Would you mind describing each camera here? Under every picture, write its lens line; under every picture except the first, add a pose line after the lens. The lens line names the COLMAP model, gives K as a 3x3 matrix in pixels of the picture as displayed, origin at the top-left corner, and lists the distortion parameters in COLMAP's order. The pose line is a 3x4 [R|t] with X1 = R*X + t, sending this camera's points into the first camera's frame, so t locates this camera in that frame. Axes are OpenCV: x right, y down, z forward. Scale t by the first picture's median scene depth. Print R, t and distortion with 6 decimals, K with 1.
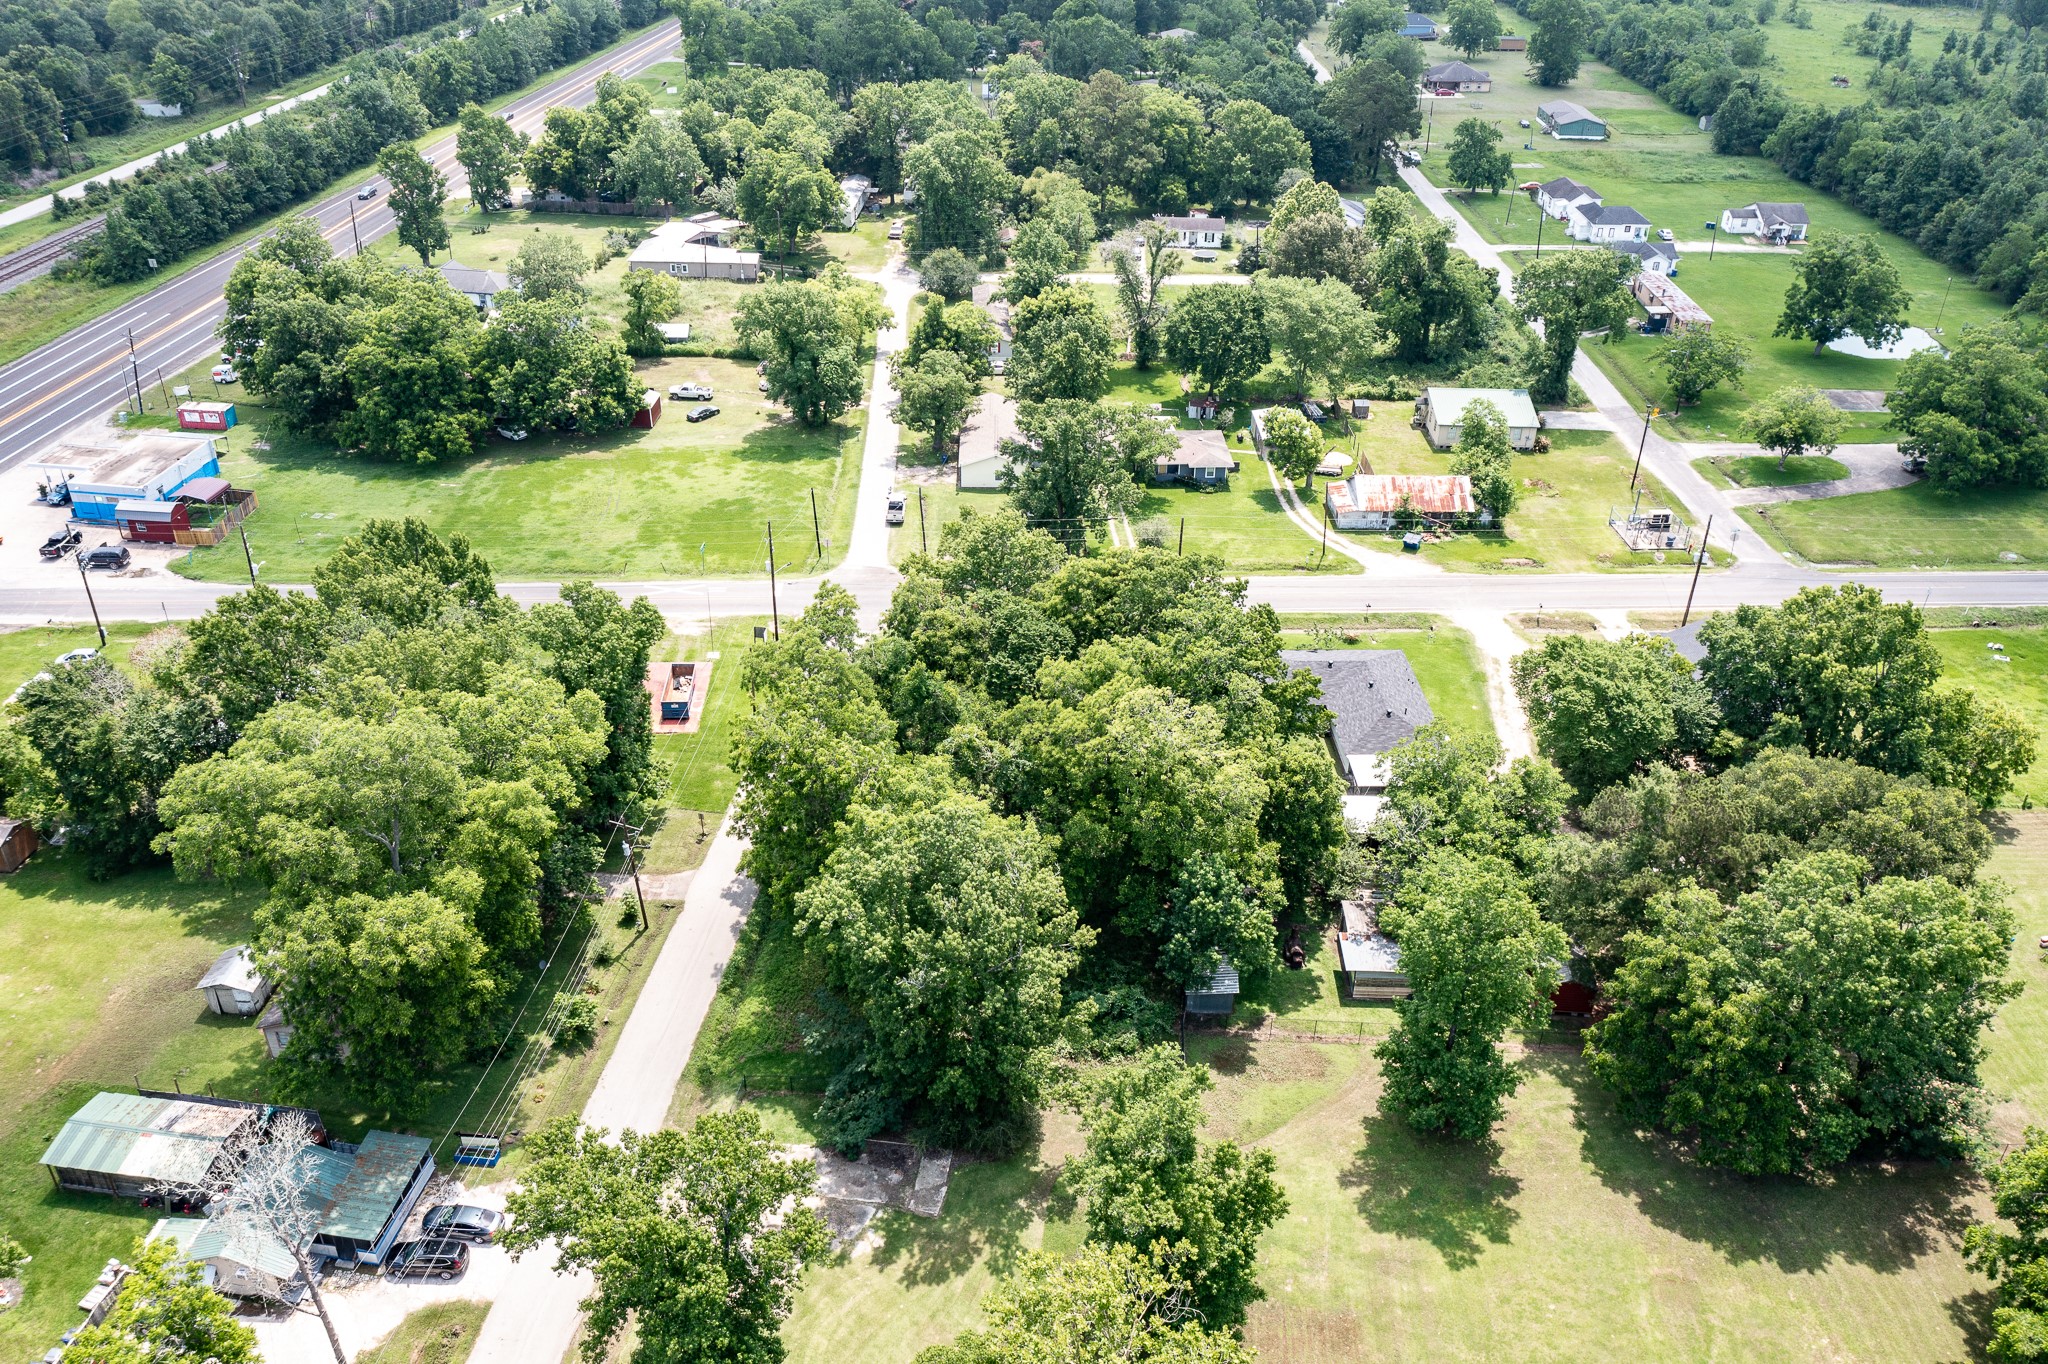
lens RADIAL K [[1651.5, 0, 1024.0], [0, 1651.5, 682.0], [0, 0, 1]] dist [-0.008935, -0.000698]
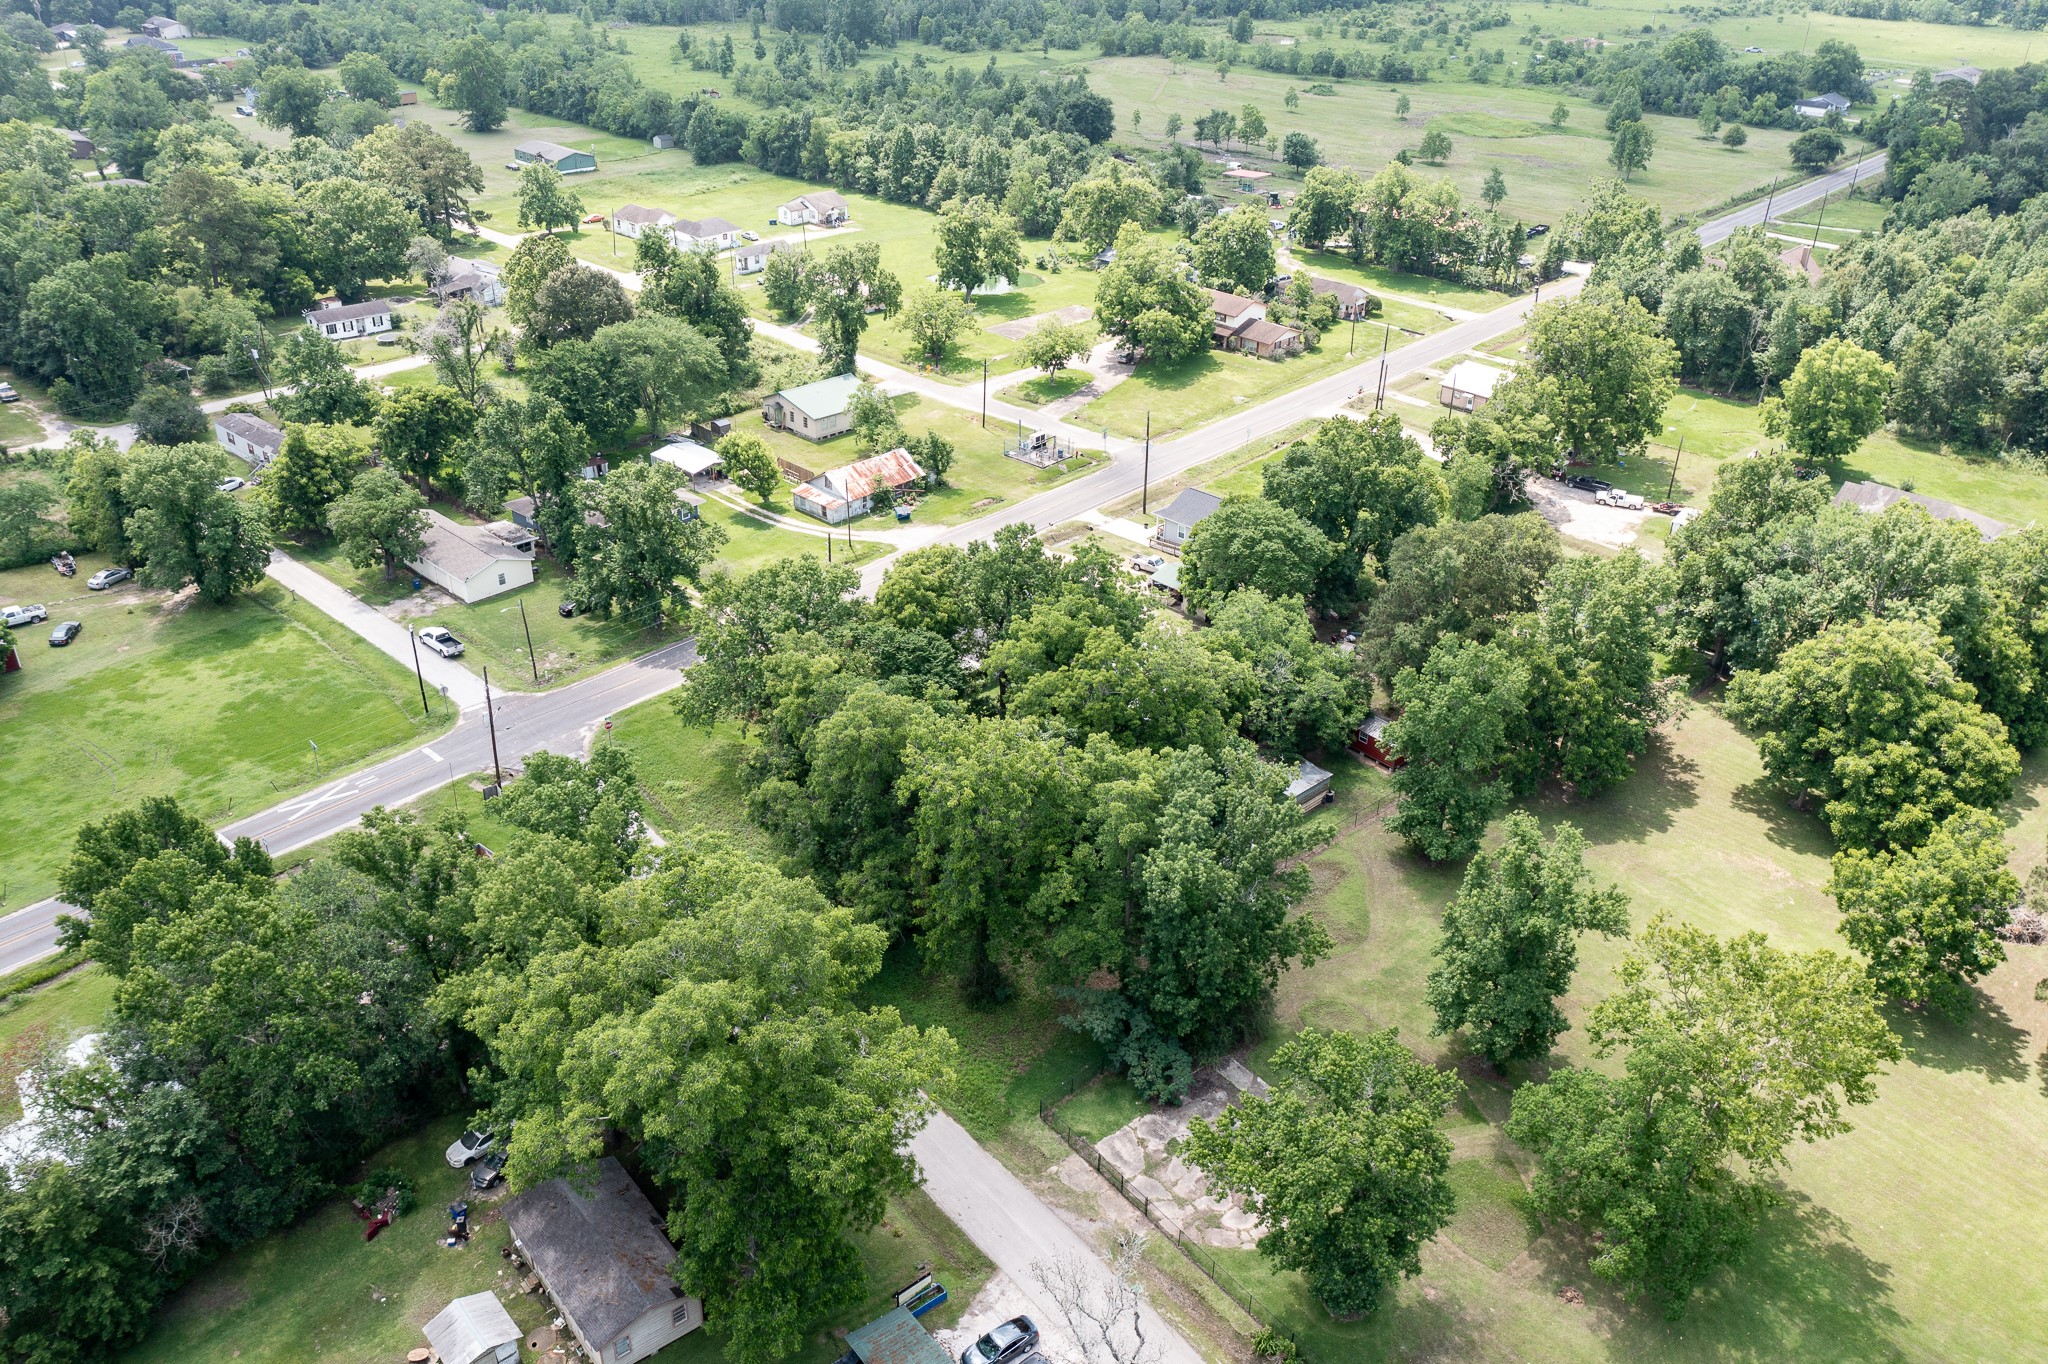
lens RADIAL K [[1651.5, 0, 1024.0], [0, 1651.5, 682.0], [0, 0, 1]] dist [-0.008935, -0.000698]
pose [[0.699028, -0.340826, 0.628648, -0.403125], [0.357794, 0.927857, 0.105194, -0.061617], [-0.619148, 0.151392, 0.770543, 0.104086]]
